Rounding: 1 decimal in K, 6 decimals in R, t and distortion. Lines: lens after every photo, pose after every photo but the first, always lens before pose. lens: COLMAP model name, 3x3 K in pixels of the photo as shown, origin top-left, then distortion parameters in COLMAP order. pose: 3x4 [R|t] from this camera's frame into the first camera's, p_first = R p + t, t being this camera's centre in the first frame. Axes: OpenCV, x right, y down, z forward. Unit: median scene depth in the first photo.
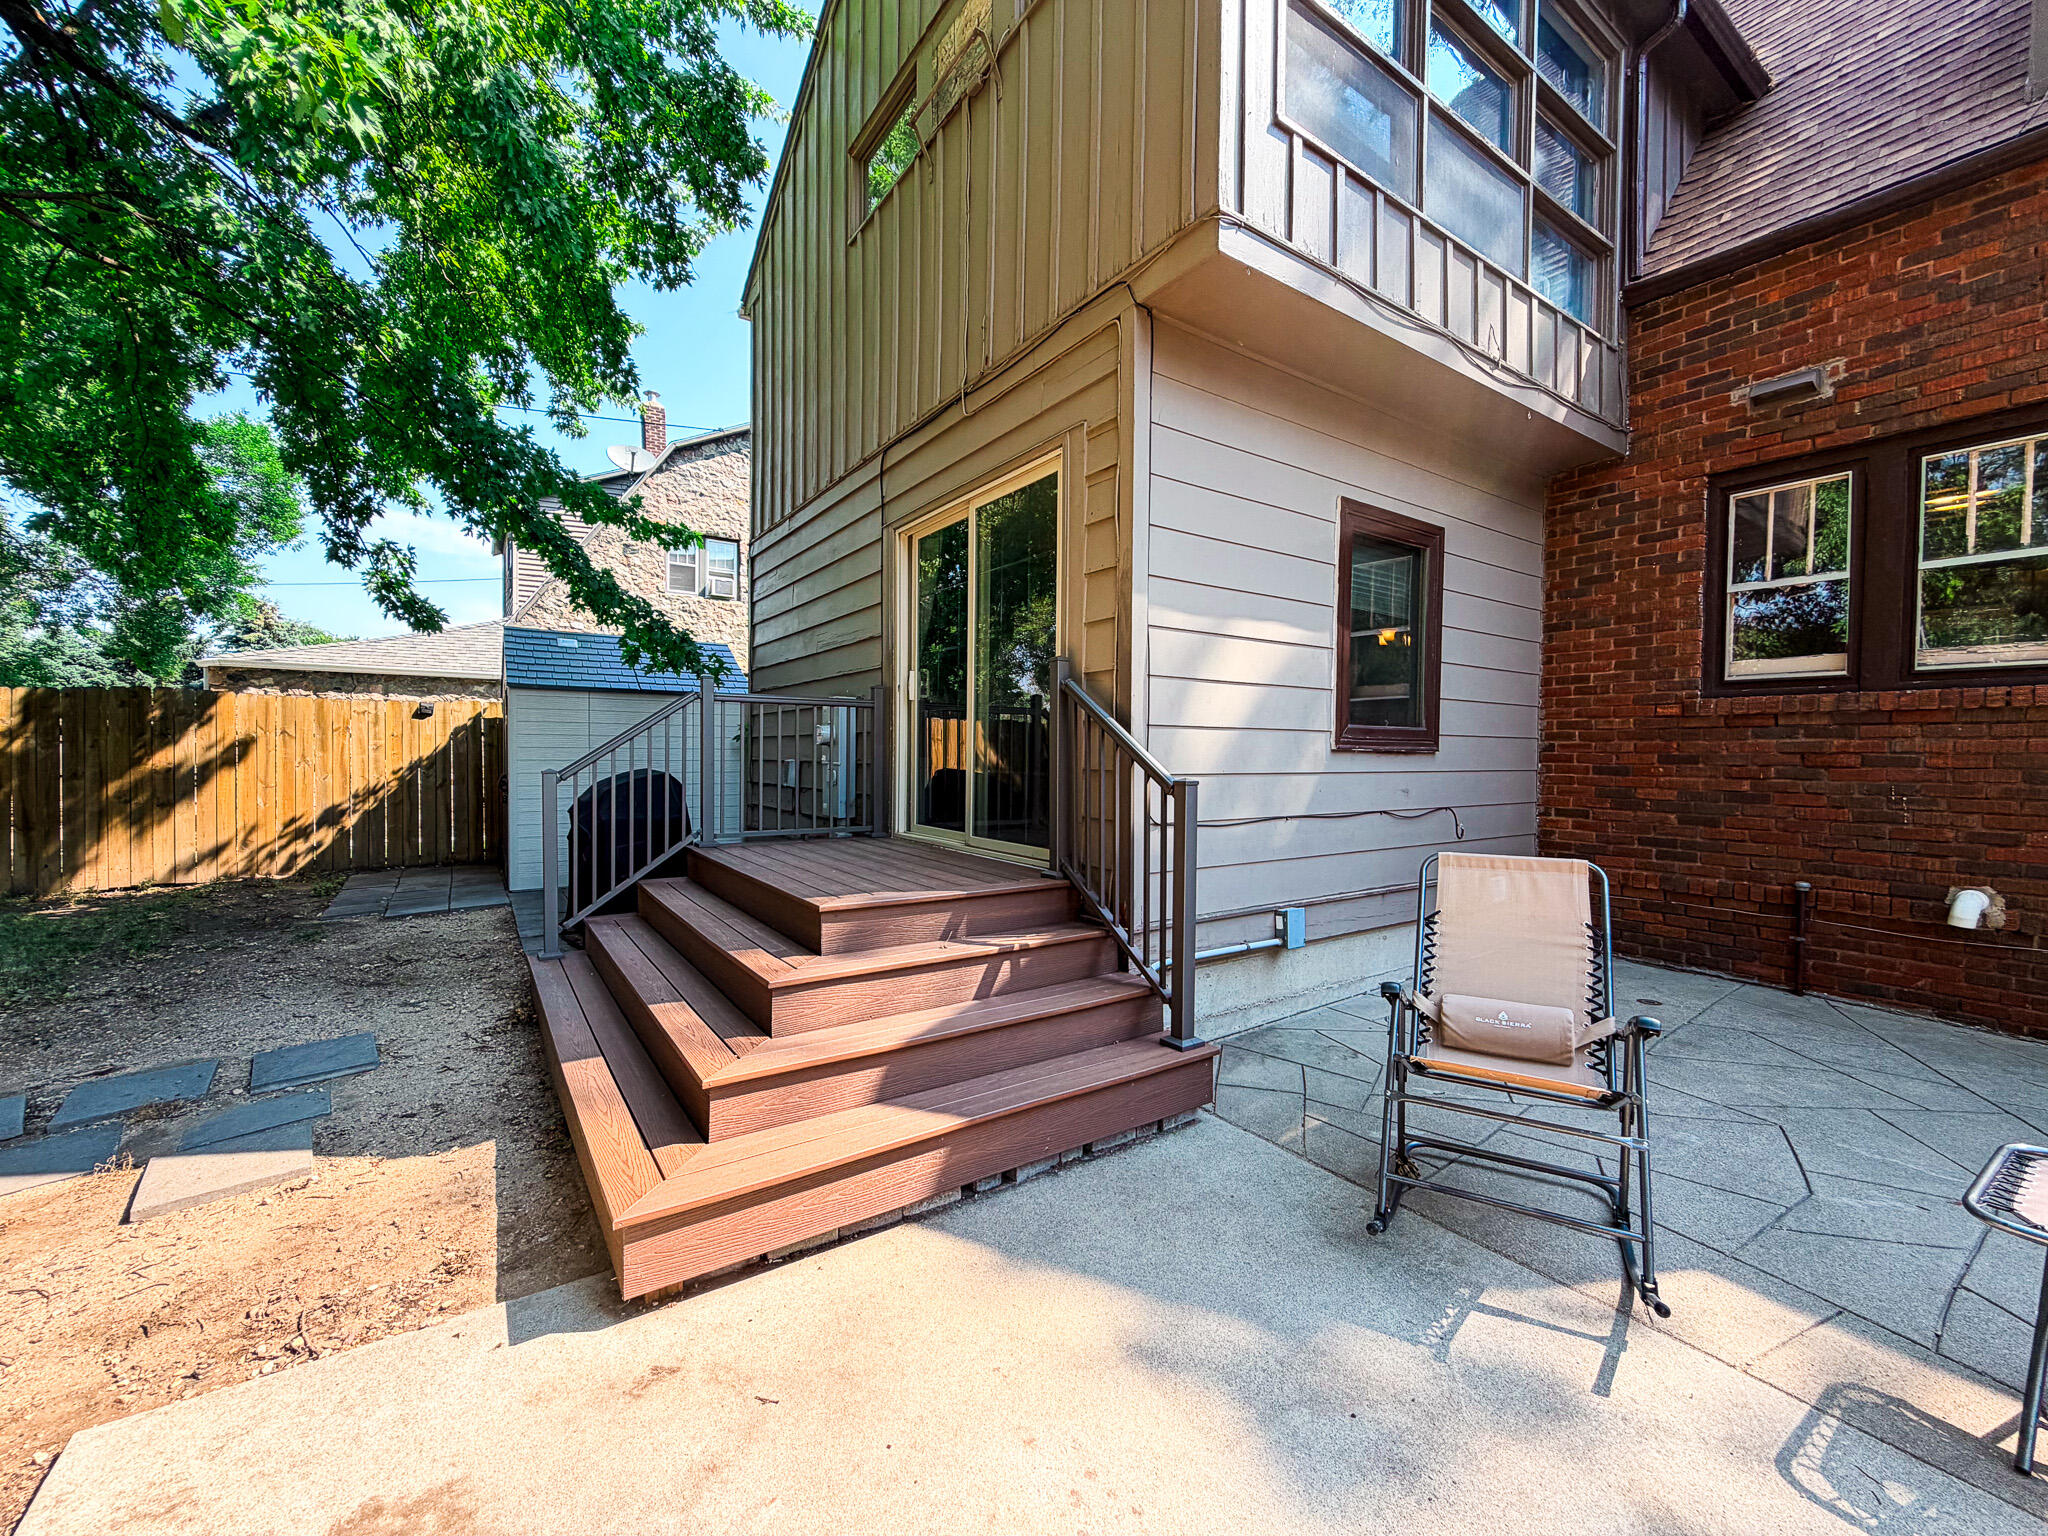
lens RADIAL K [[814.3, 0, 1016.8], [0, 814.3, 770.9], [0, 0, 1]] dist [0.000351, -0.000009]
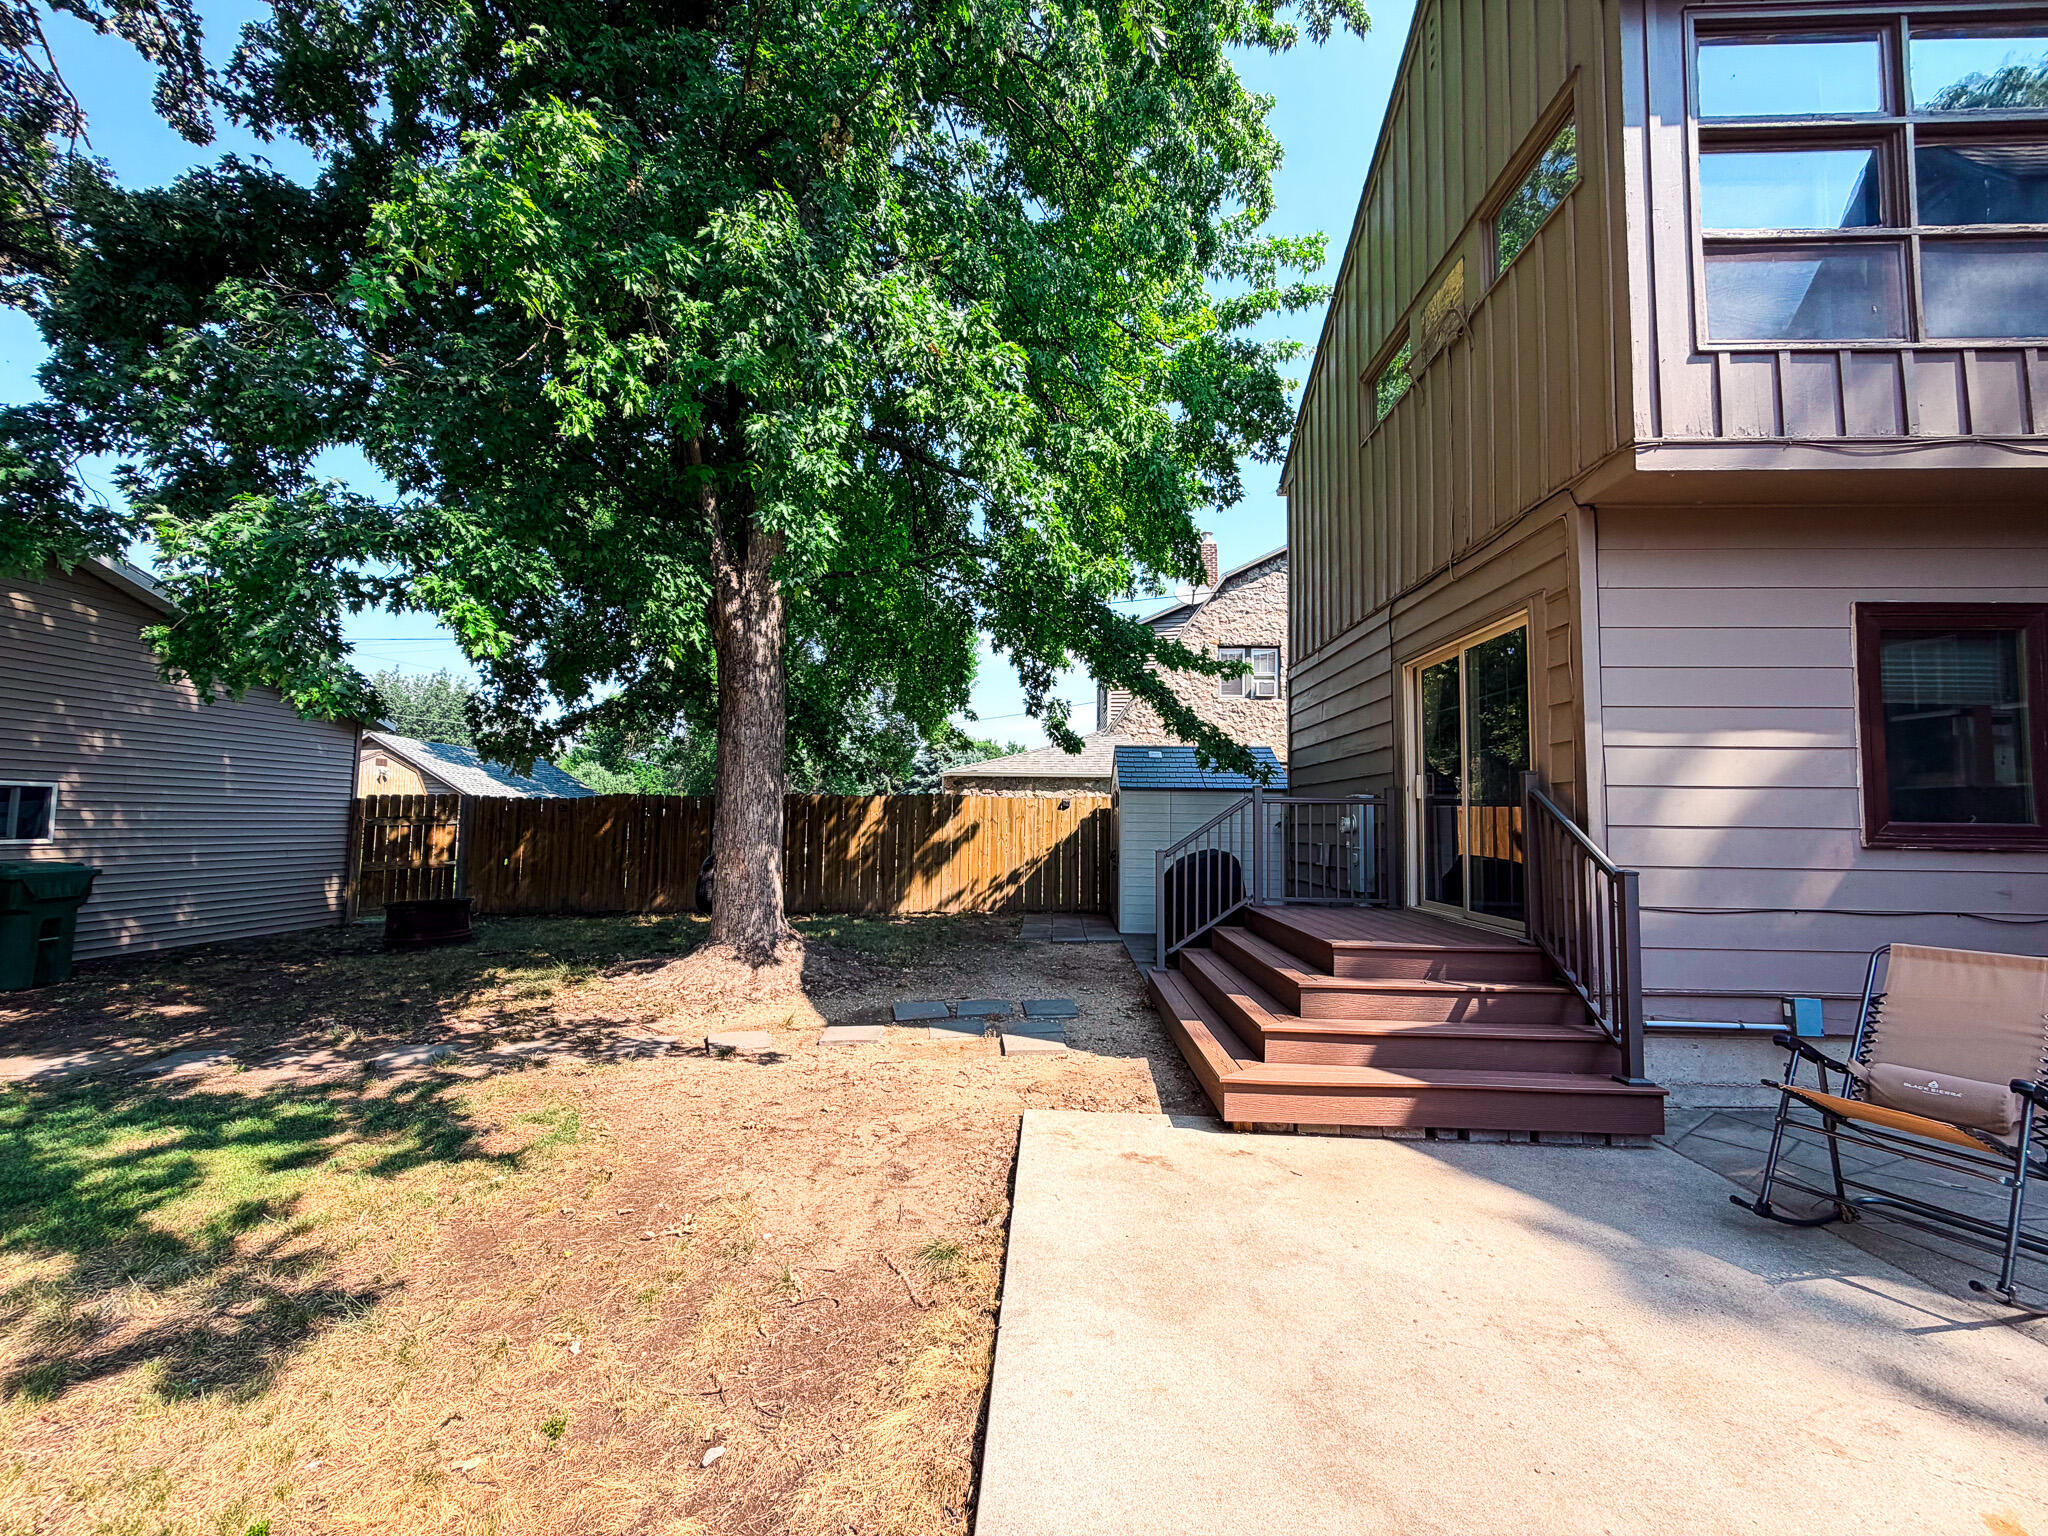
lens RADIAL K [[814.3, 0, 1014.9], [0, 814.3, 770.1], [0, 0, 1]] dist [0.000351, -0.000009]
pose [[0.799869, -0.036373, -0.599072, 0.144335], [-0.020801, 0.995882, -0.088239, -0.009413], [0.599814, 0.083040, 0.795818, -0.419136]]
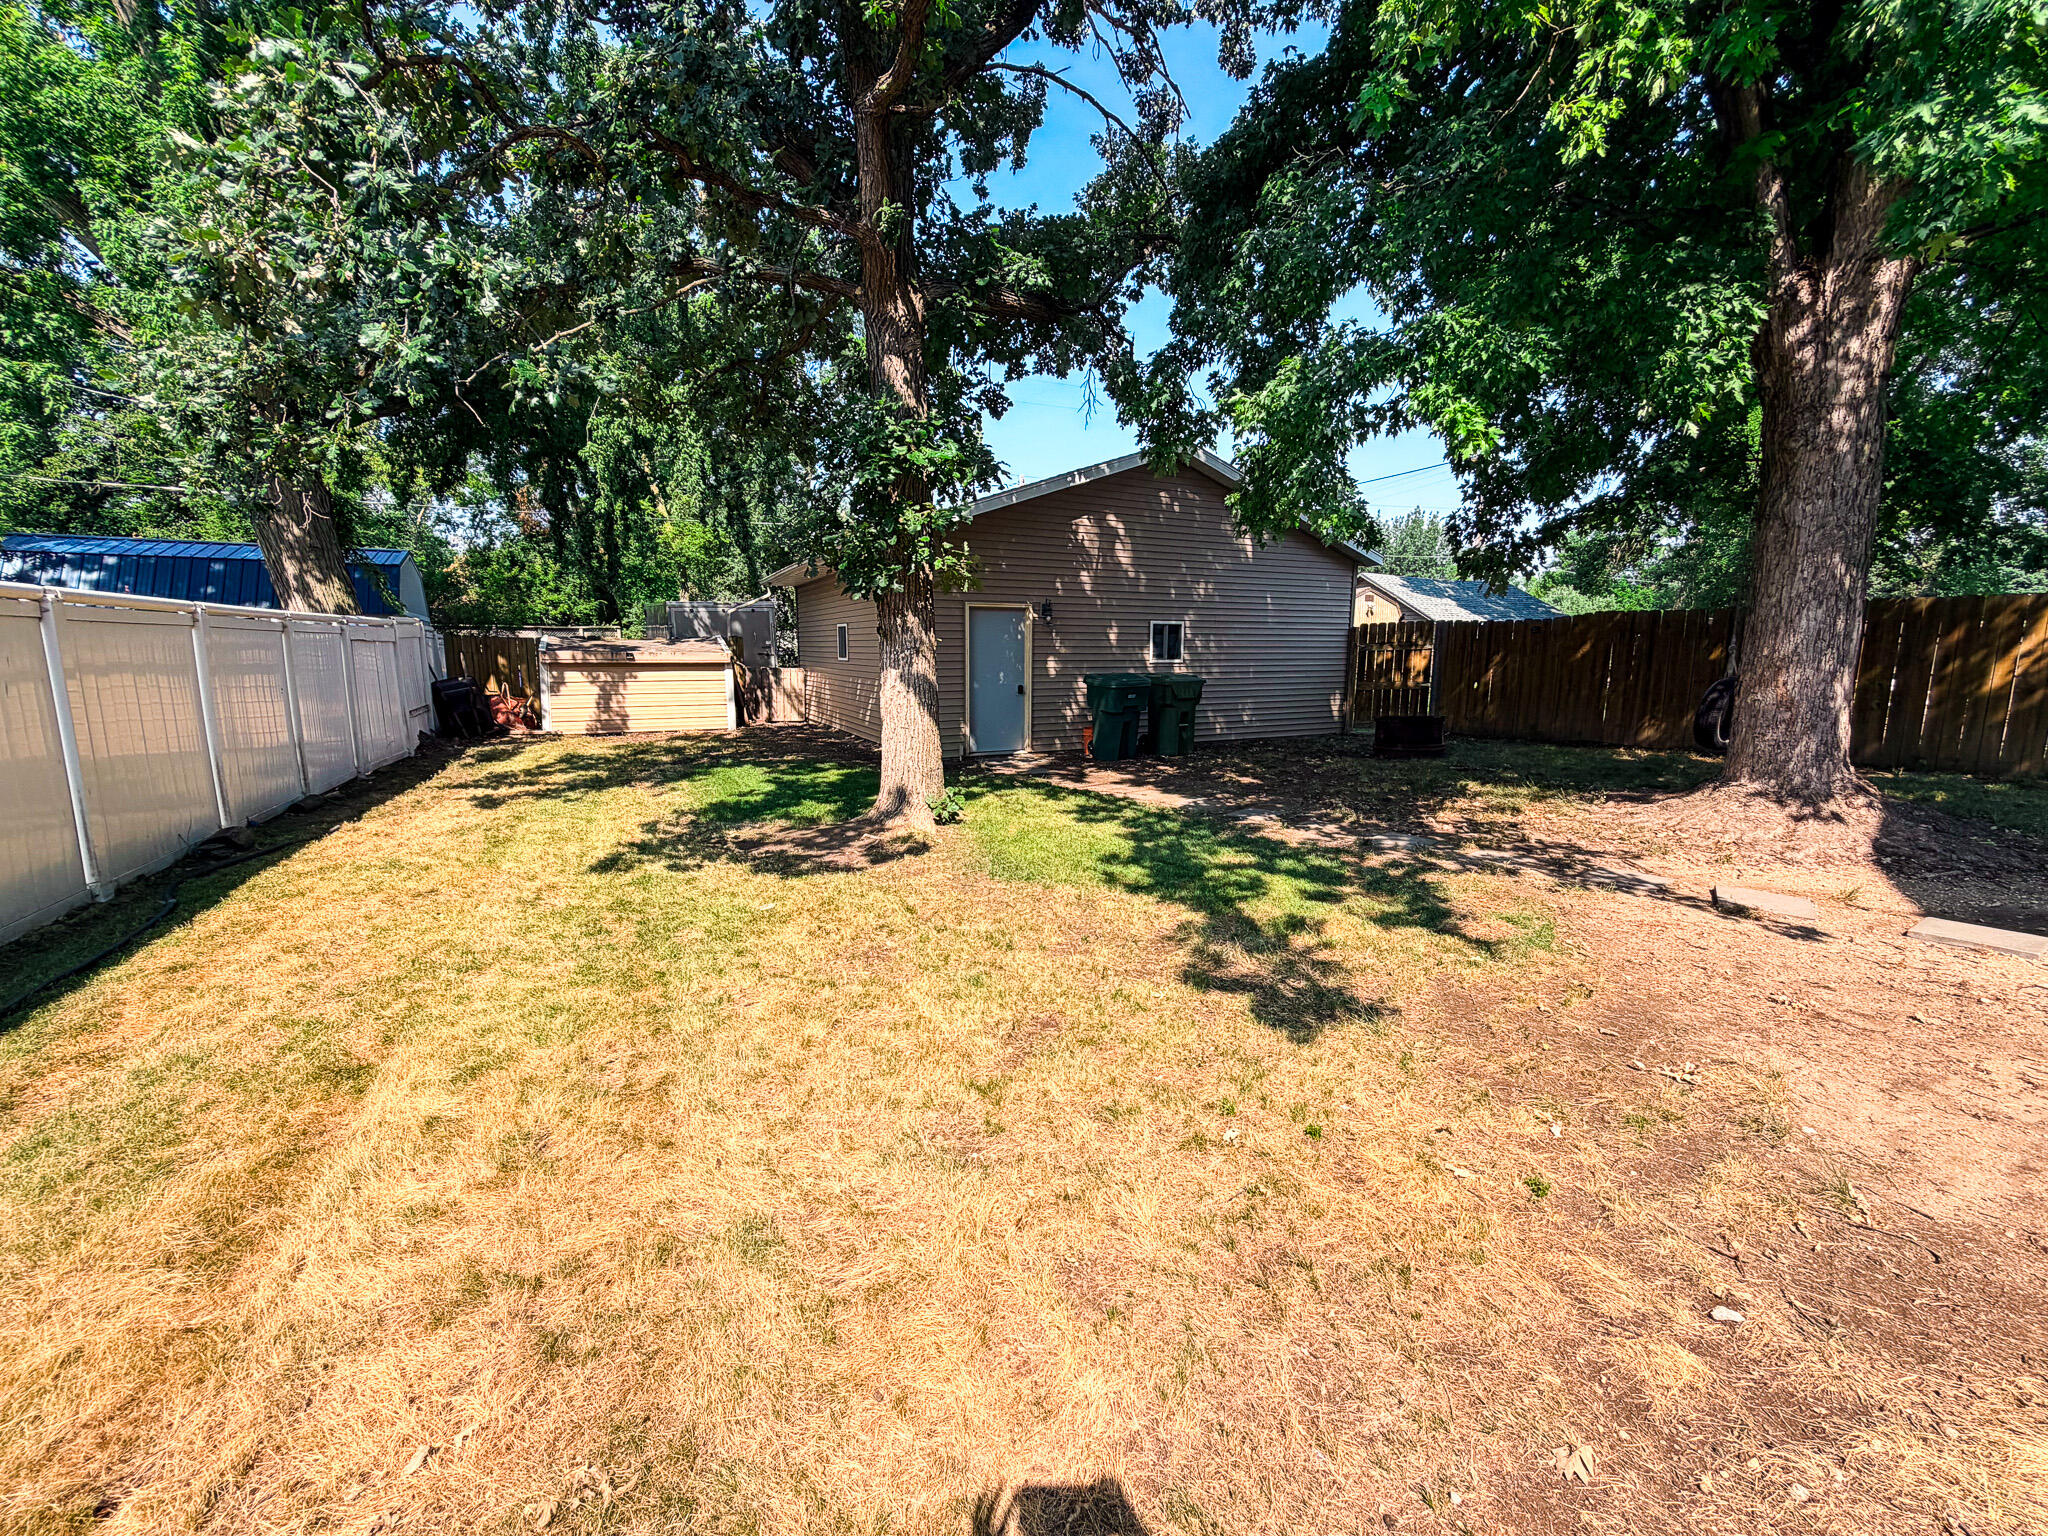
lens RADIAL K [[814.3, 0, 1015.0], [0, 814.3, 768.0], [0, 0, 1]] dist [0.000351, -0.000009]
pose [[-0.135922, 0.134458, -0.981553, 0.125457], [-0.023828, 0.990017, 0.138917, 0.022994], [0.990433, 0.042270, -0.131361, -0.429555]]
